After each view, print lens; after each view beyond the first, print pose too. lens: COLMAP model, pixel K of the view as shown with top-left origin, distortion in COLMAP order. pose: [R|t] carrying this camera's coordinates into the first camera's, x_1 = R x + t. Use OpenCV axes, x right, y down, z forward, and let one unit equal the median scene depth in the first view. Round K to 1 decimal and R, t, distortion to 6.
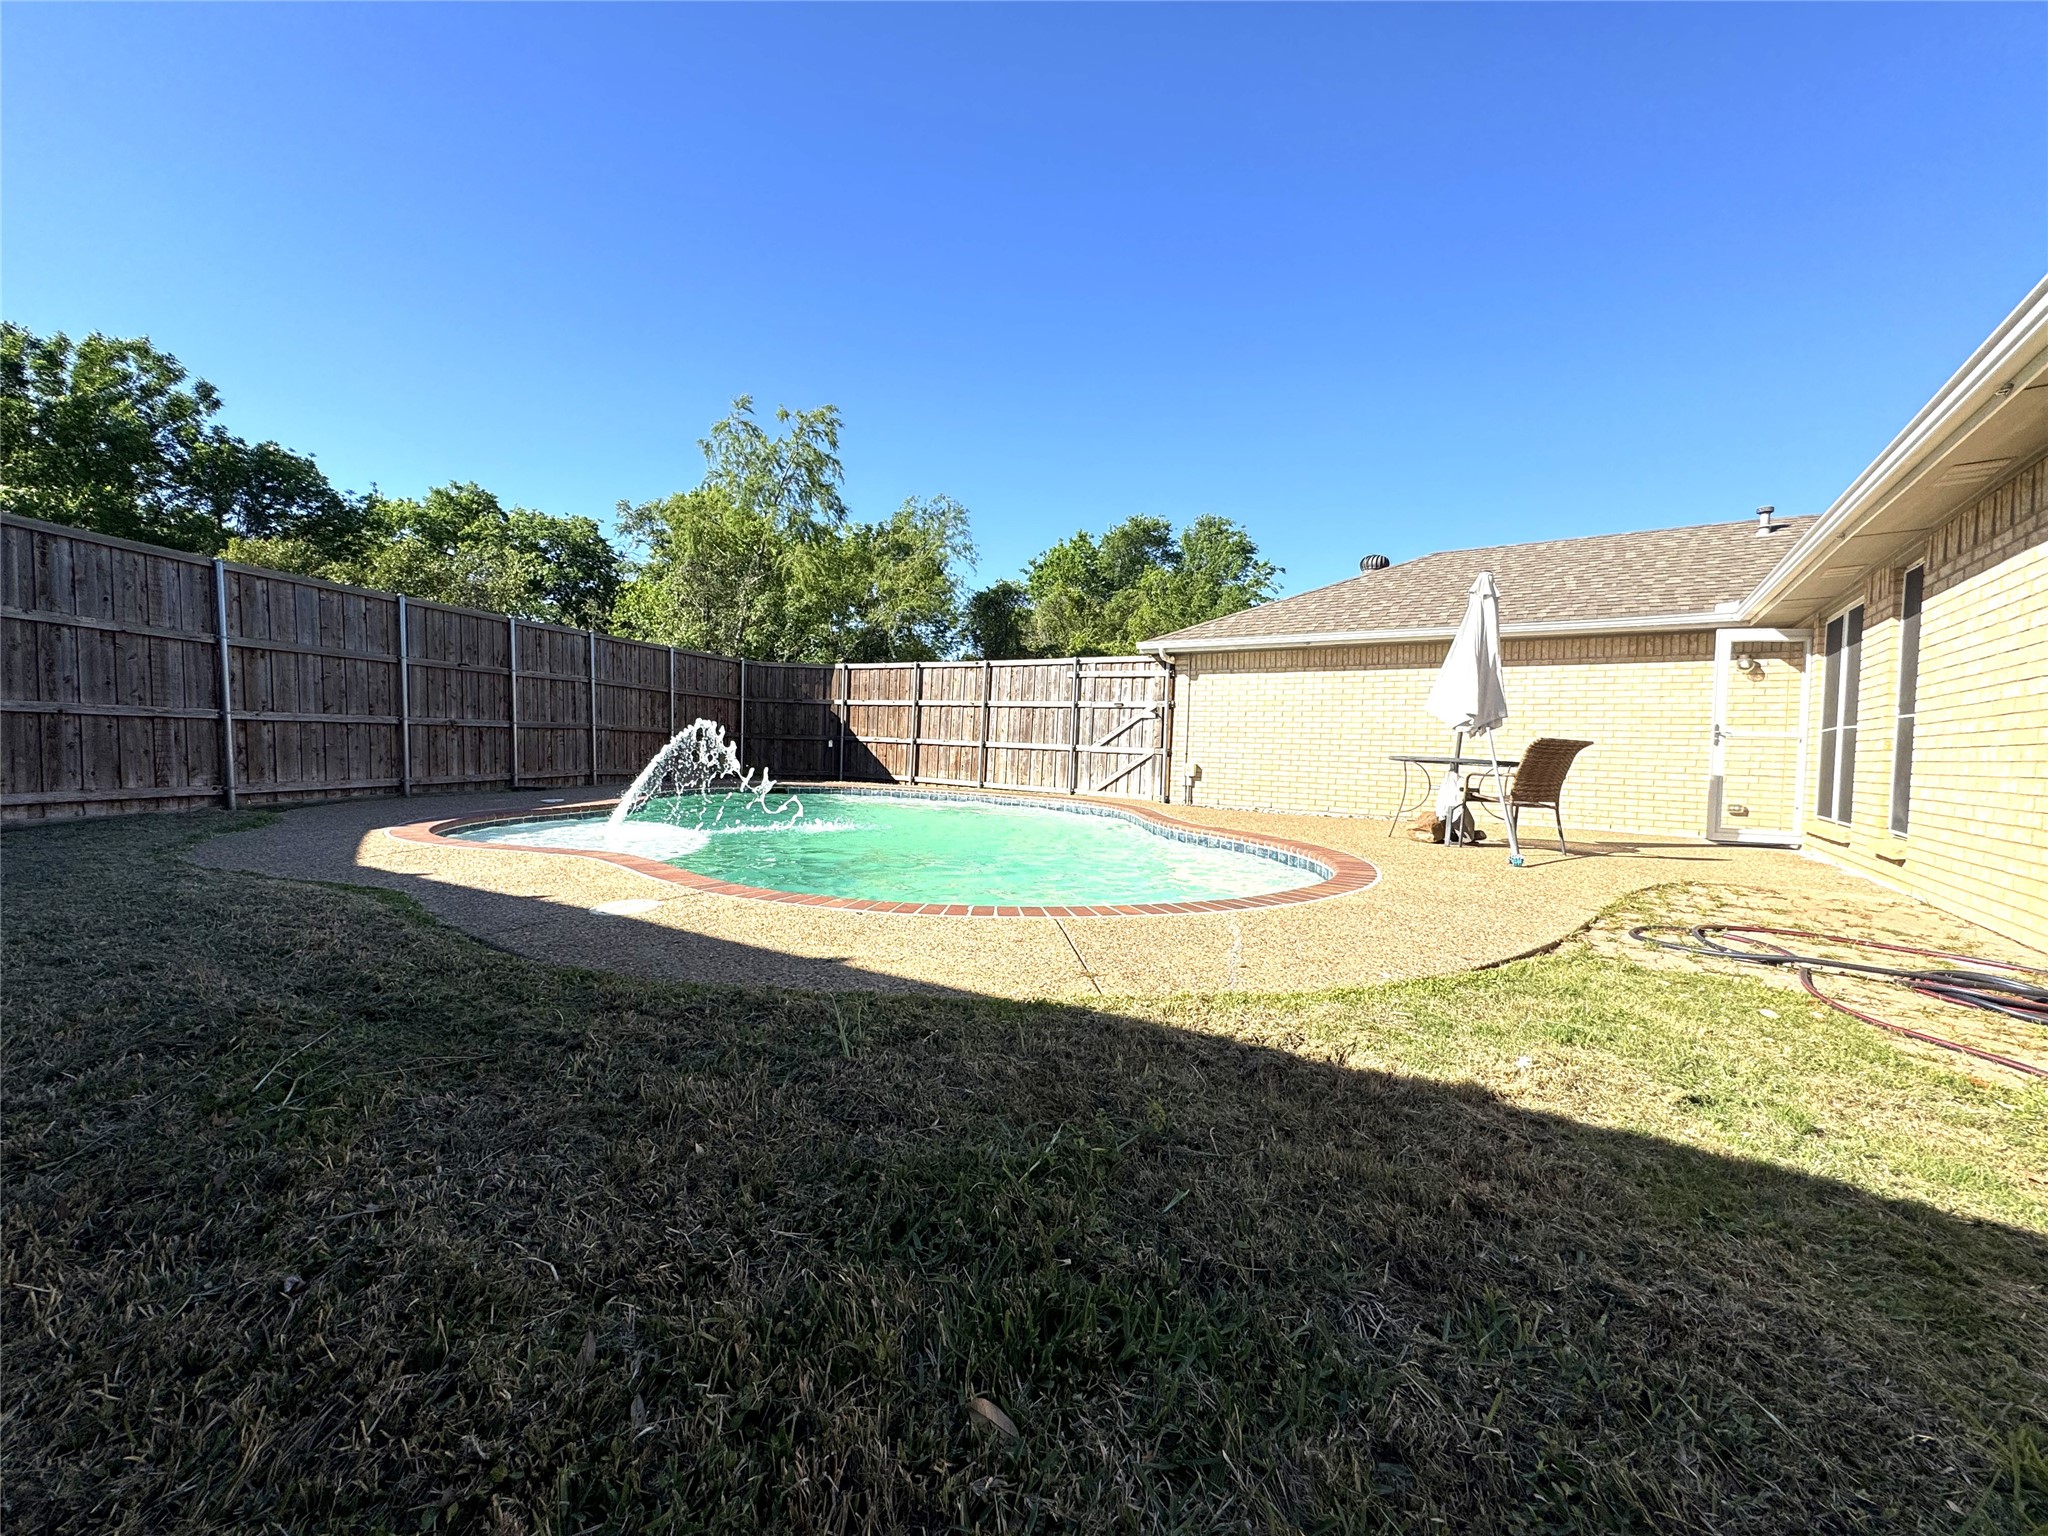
lens RADIAL K [[816.3, 0, 1024.0], [0, 816.3, 768.0], [0, 0, 1]] dist [0.001044, 0.000140]
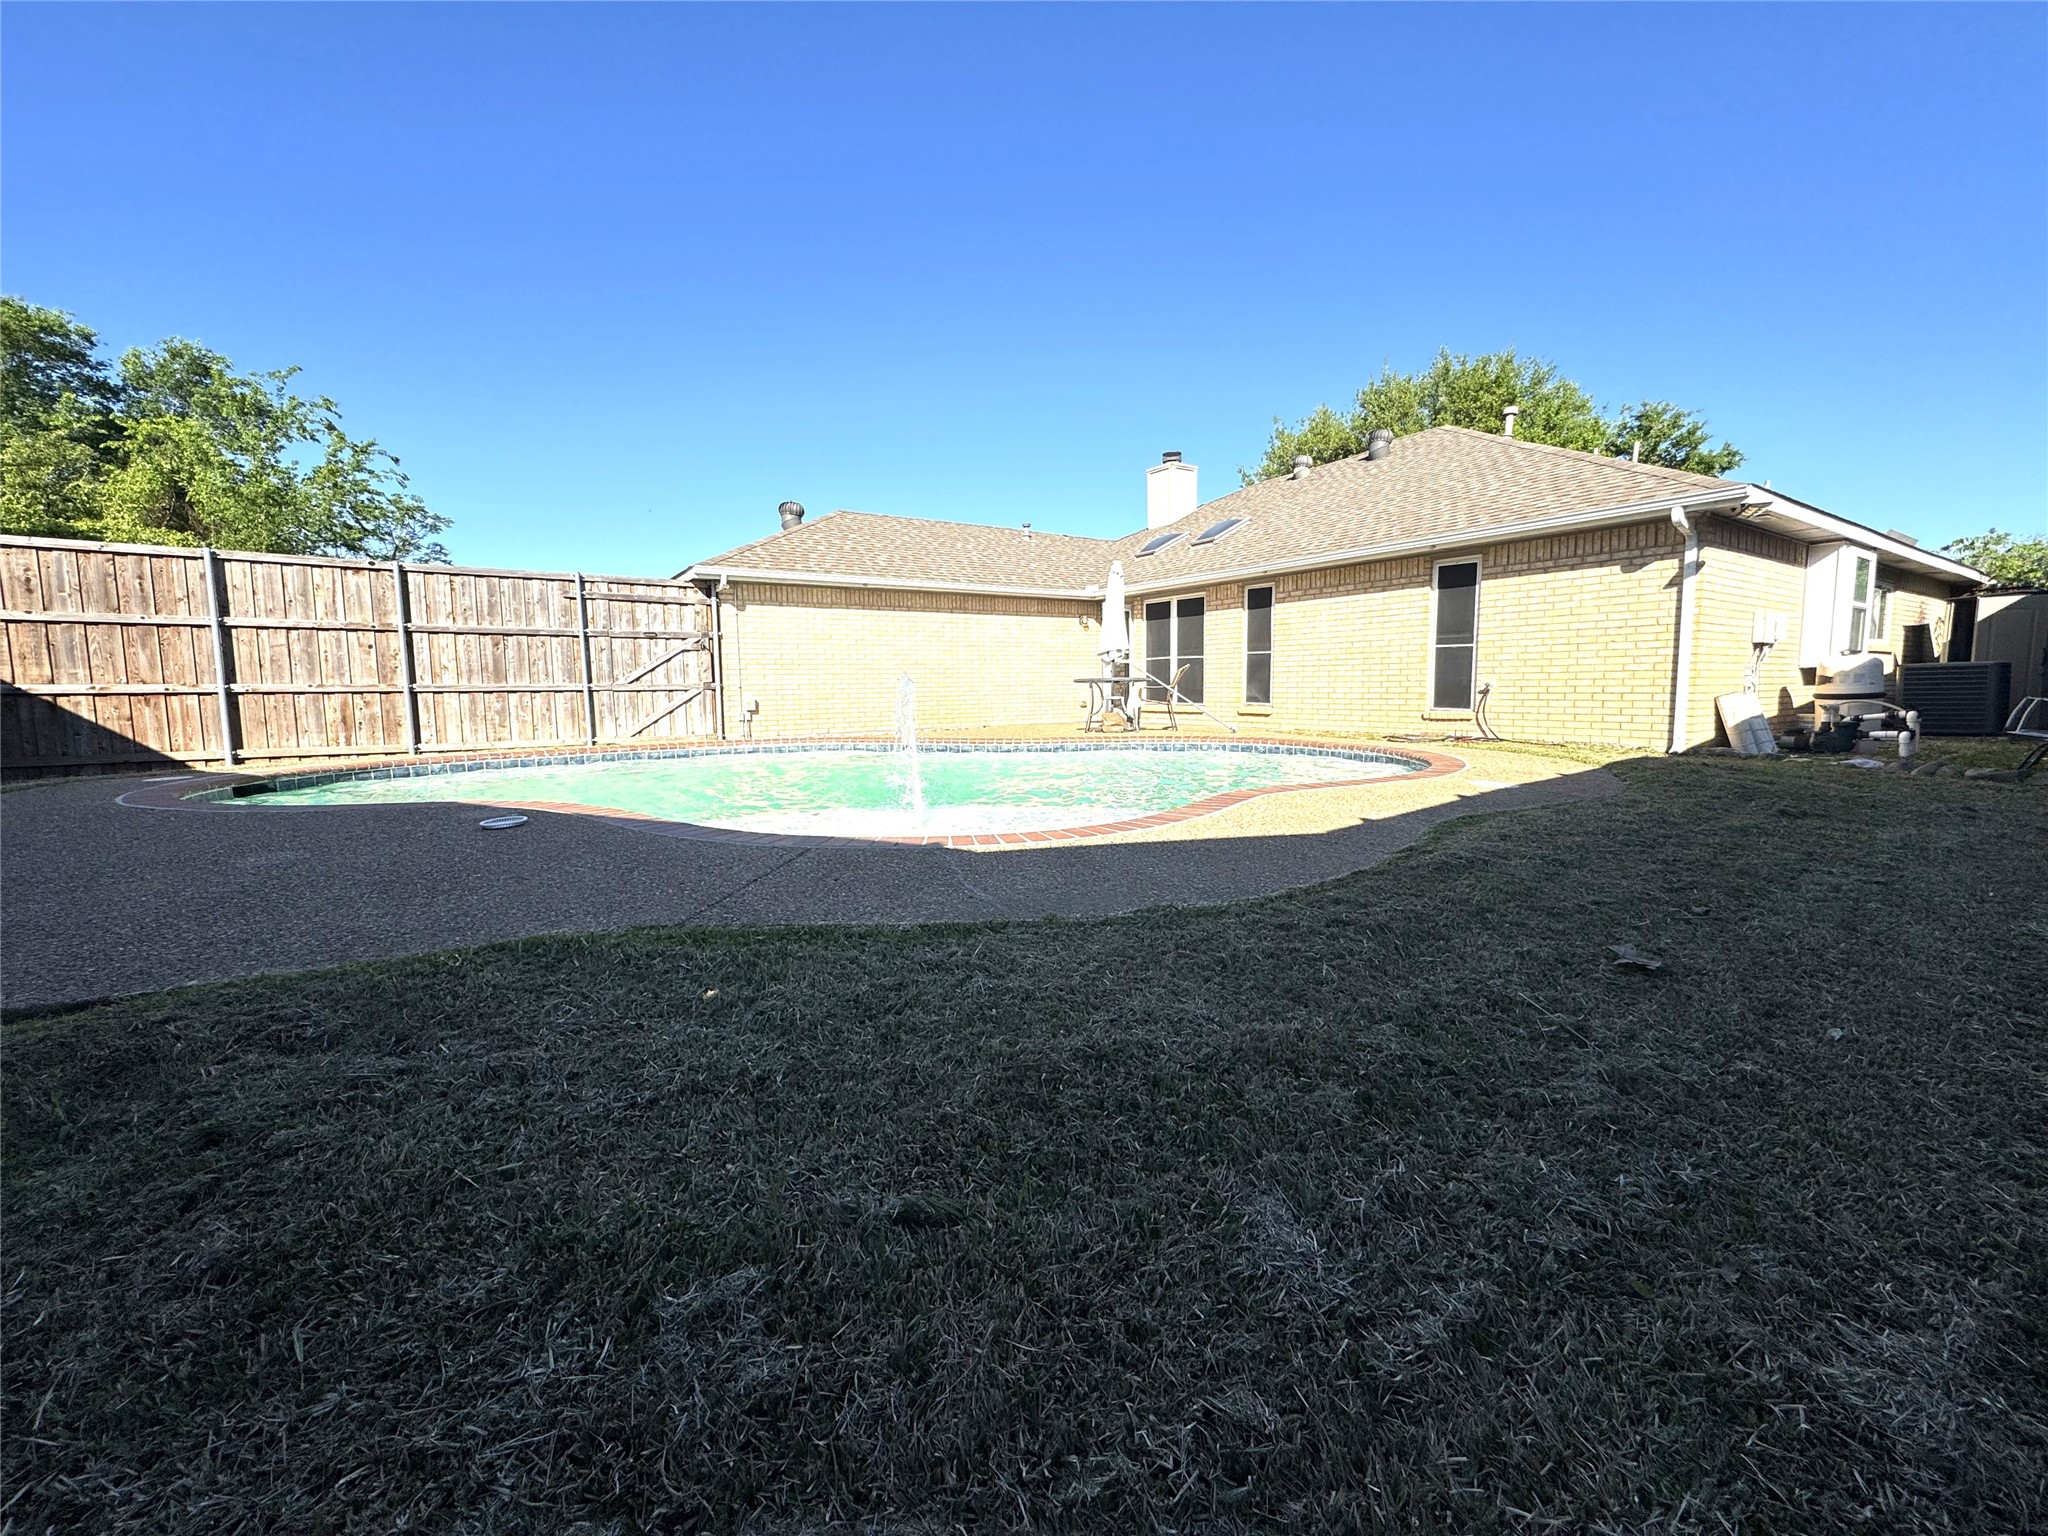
lens RADIAL K [[816.3, 0, 1024.0], [0, 816.3, 768.0], [0, 0, 1]] dist [0.001044, 0.000140]
pose [[0.365302, -0.129988, 0.921769, -0.568242], [0.049347, 0.991514, 0.120267, -0.022476], [-0.929580, 0.001553, 0.368617, 0.329791]]
